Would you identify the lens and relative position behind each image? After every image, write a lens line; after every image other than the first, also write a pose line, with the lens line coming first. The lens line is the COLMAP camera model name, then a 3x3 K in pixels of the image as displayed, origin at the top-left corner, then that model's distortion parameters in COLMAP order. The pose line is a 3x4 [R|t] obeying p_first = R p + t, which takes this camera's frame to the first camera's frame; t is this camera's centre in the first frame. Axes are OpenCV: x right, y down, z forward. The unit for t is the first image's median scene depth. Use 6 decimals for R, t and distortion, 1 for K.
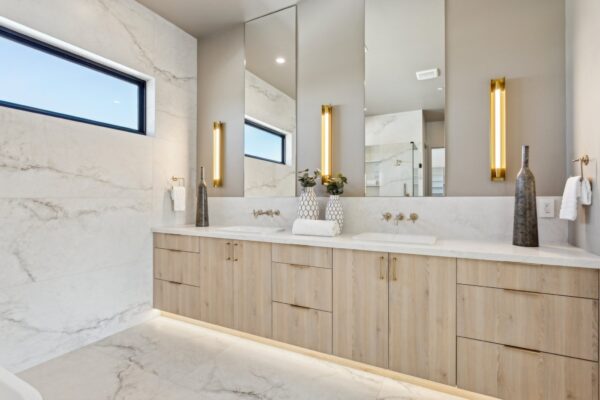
lens RADIAL K [[293.1, 0, 298.6], [0, 293.1, 197.9], [0, 0, 1]] dist [-0.014968, 0.004895]
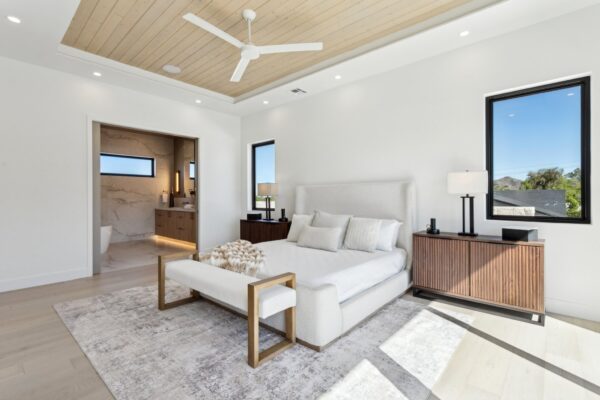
lens RADIAL K [[279.0, 0, 300.9], [0, 279.0, 199.4], [0, 0, 1]] dist [-0.004784, 0.001112]
pose [[0.967706, -0.002303, -0.252069, 2.005265], [0.003548, 0.999984, 0.004487, 0.007902], [0.252055, -0.005237, 0.967699, -1.671248]]
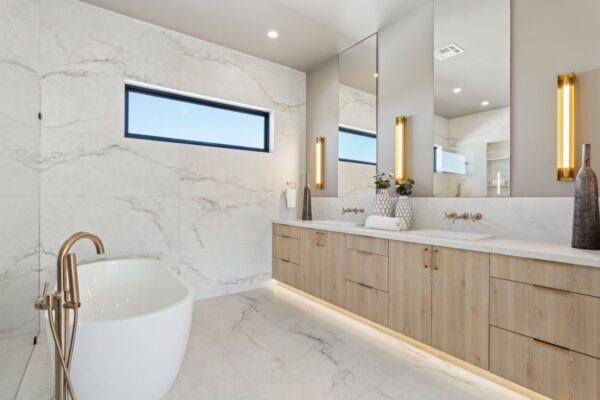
lens RADIAL K [[293.1, 0, 298.6], [0, 293.1, 197.7], [0, 0, 1]] dist [-0.014968, 0.004895]
pose [[0.893195, 0.003139, -0.449659, 0.275134], [-0.004704, 0.999986, -0.002363, 0.002964], [0.449646, 0.004226, 0.893197, -0.208890]]
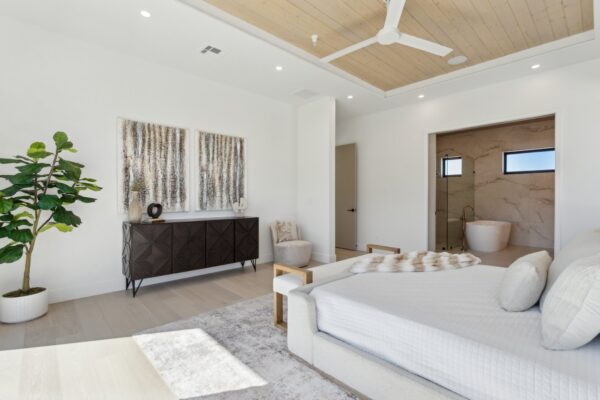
lens RADIAL K [[279.0, 0, 300.7], [0, 279.0, 196.2], [0, 0, 1]] dist [-0.004784, 0.001112]
pose [[-0.330853, -0.006302, -0.943661, 2.635632], [-0.004956, 0.999976, -0.004940, 0.008317], [0.943669, 0.003042, -0.330876, -0.508522]]
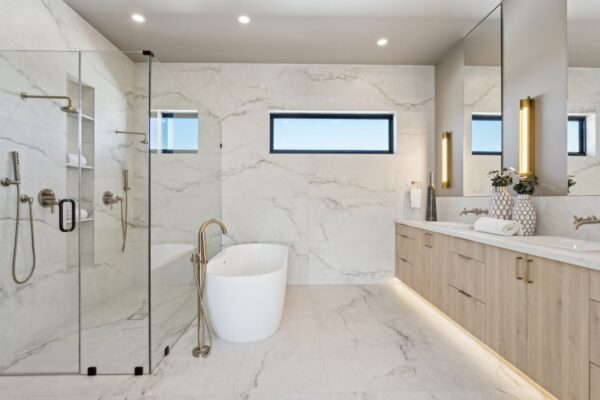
lens RADIAL K [[293.1, 0, 298.0], [0, 293.1, 197.9], [0, 0, 1]] dist [-0.014968, 0.004895]
pose [[0.477865, -0.001123, -0.878433, 0.611507], [0.000053, 0.999999, -0.001249, 0.003164], [0.878433, 0.000551, 0.477864, -0.094190]]
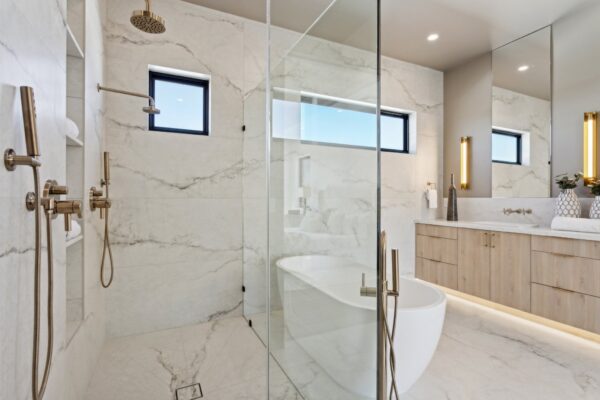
lens RADIAL K [[293.1, 0, 297.8], [0, 293.1, 198.3], [0, 0, 1]] dist [-0.014968, 0.004895]
pose [[0.798835, 0.000742, -0.601549, -0.131063], [-0.000932, 1.000000, -0.000005, 0.000387], [0.601549, 0.000565, 0.798836, -0.535635]]
